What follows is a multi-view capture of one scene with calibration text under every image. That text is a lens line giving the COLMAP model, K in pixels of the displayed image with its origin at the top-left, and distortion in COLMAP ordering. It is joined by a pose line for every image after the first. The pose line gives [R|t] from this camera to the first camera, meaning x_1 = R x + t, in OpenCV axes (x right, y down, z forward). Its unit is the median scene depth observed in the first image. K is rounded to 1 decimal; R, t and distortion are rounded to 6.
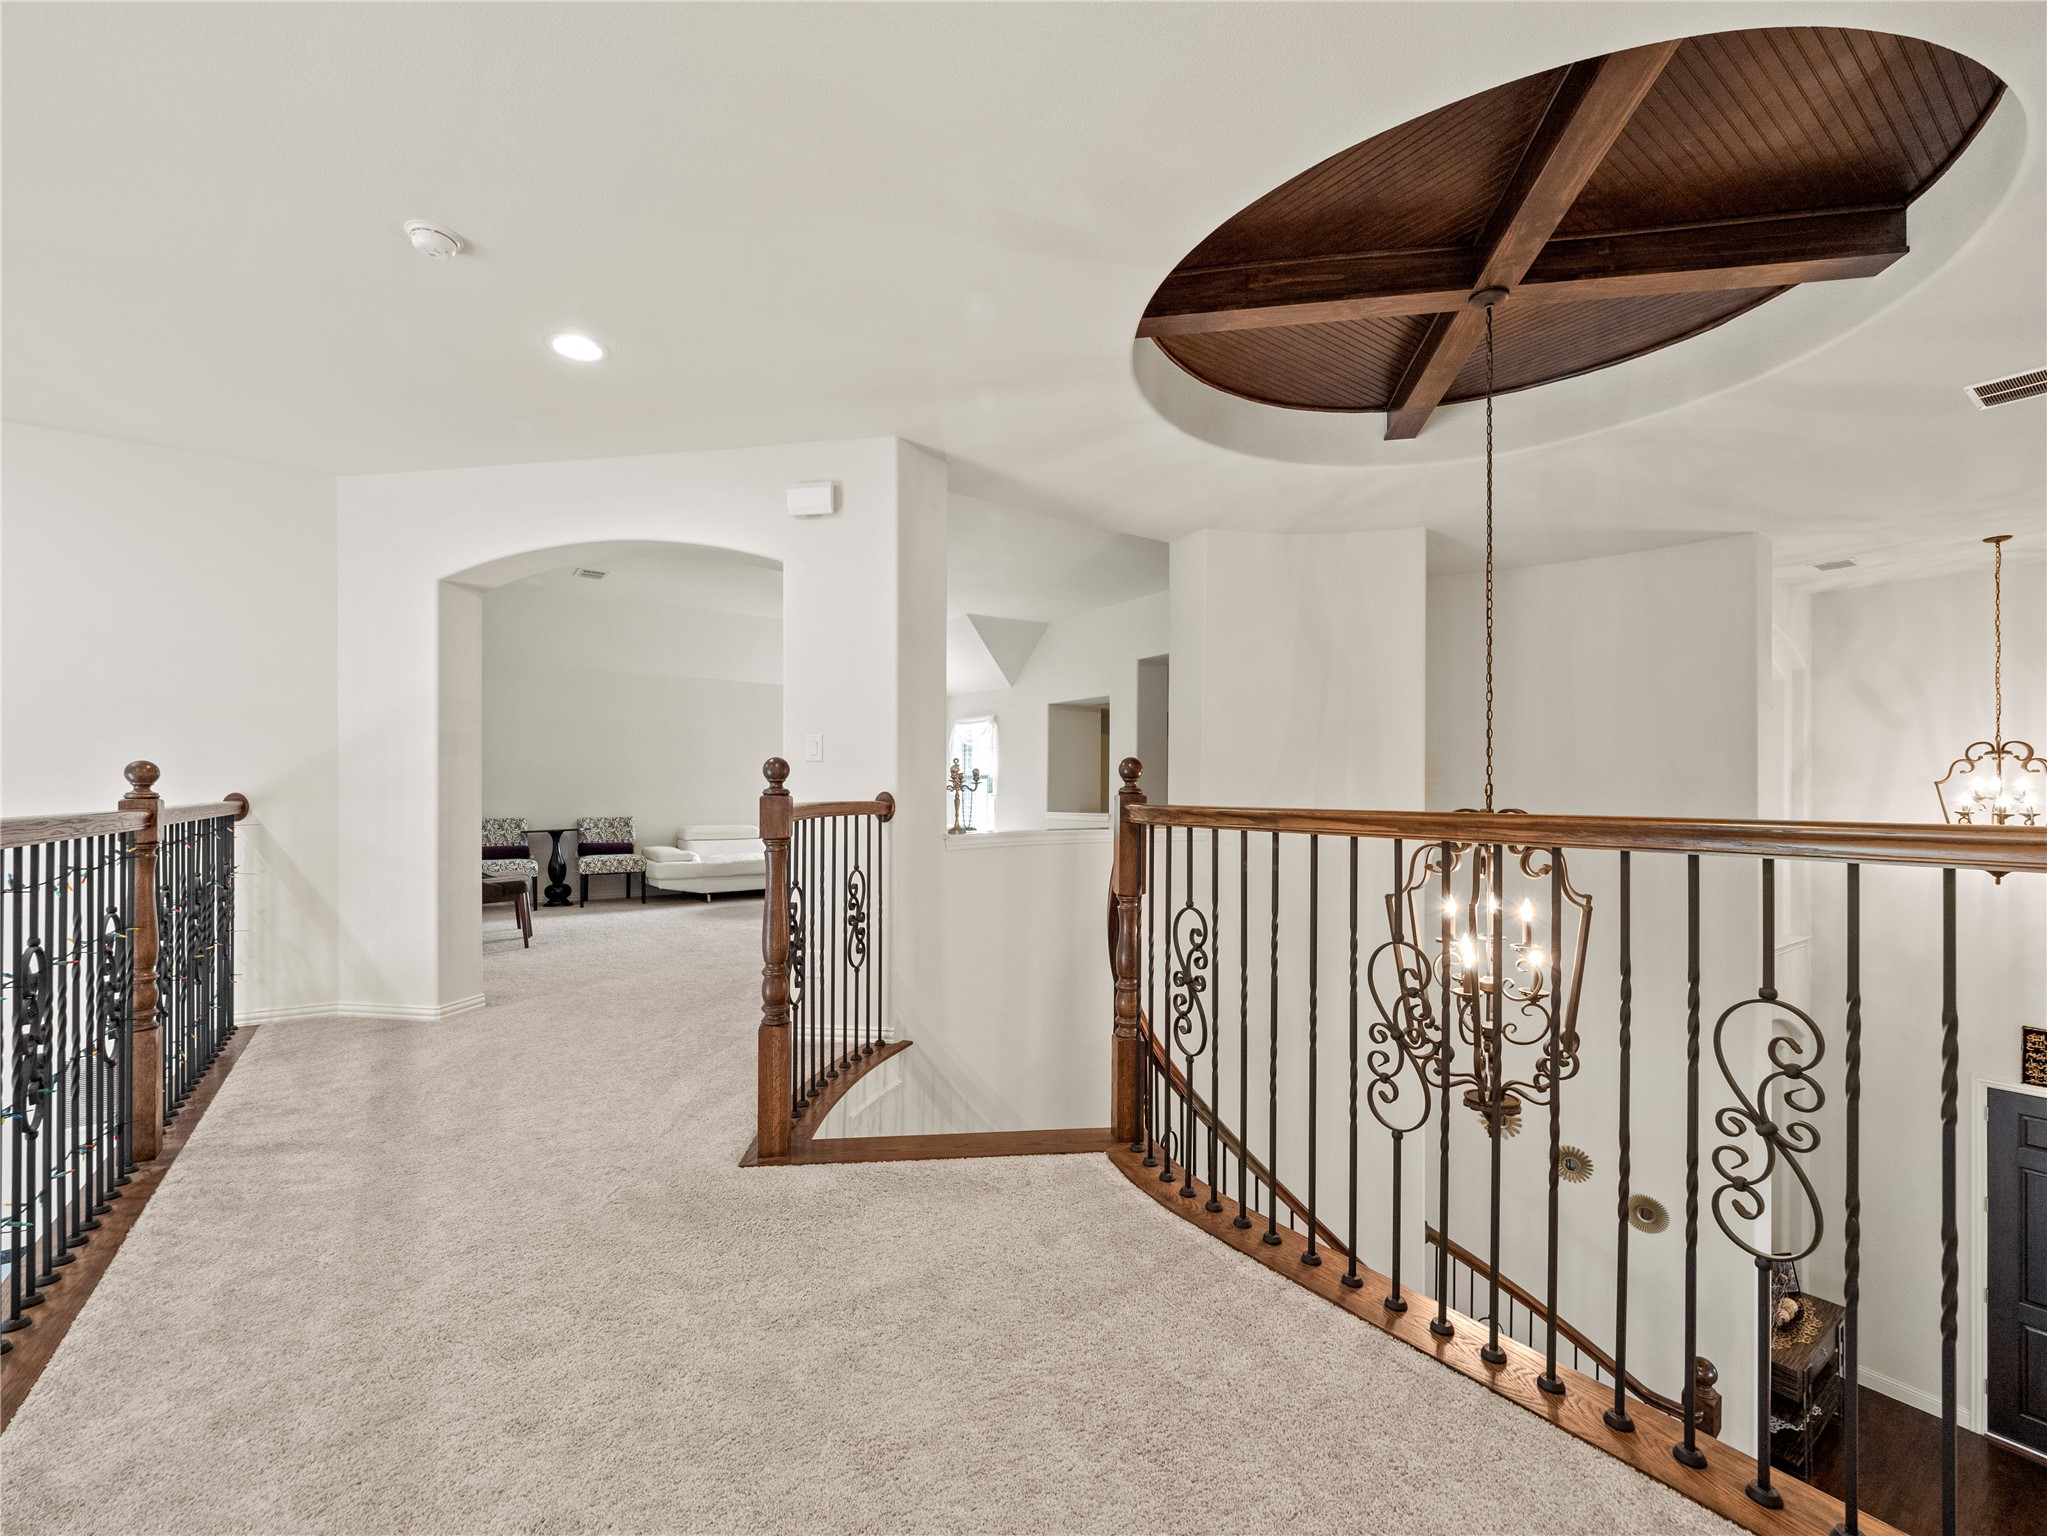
lens RADIAL K [[879.0, 0, 1028.5], [0, 879.0, 772.6], [0, 0, 1]] dist [-0.025240, -0.000337]
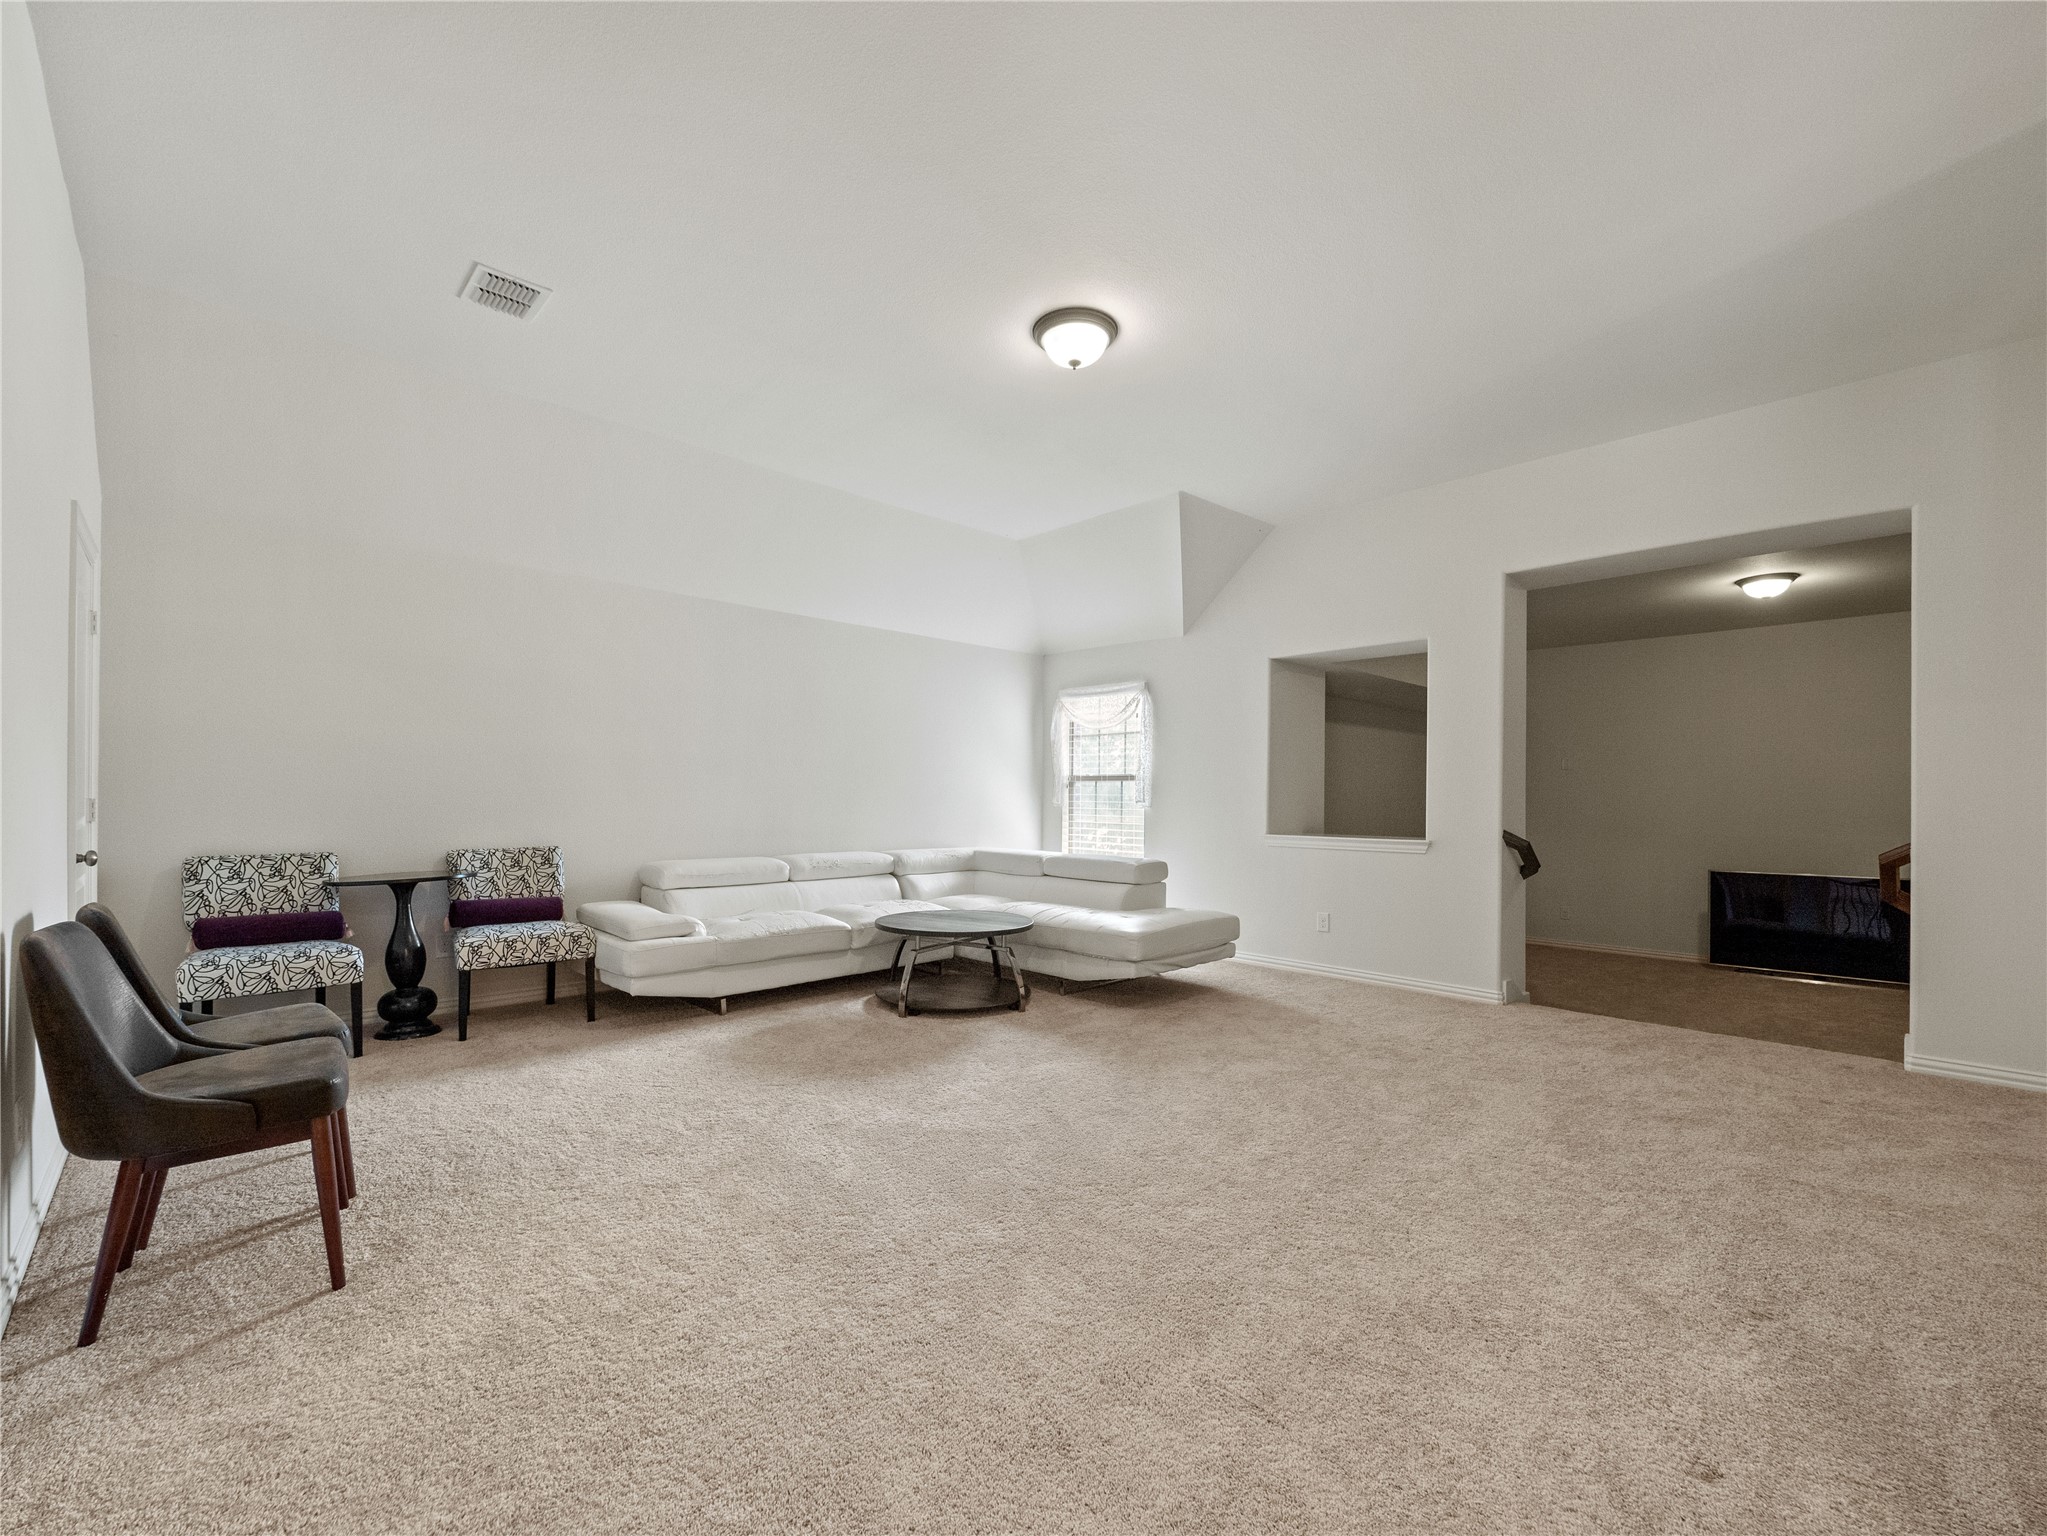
lens RADIAL K [[879.0, 0, 1020.6], [0, 879.0, 787.0], [0, 0, 1]] dist [-0.025240, -0.000337]
pose [[0.989455, 0.005936, 0.144722, -0.271339], [-0.006793, 0.999962, 0.005426, 0.010979], [-0.144684, -0.006352, 0.989458, 0.472628]]
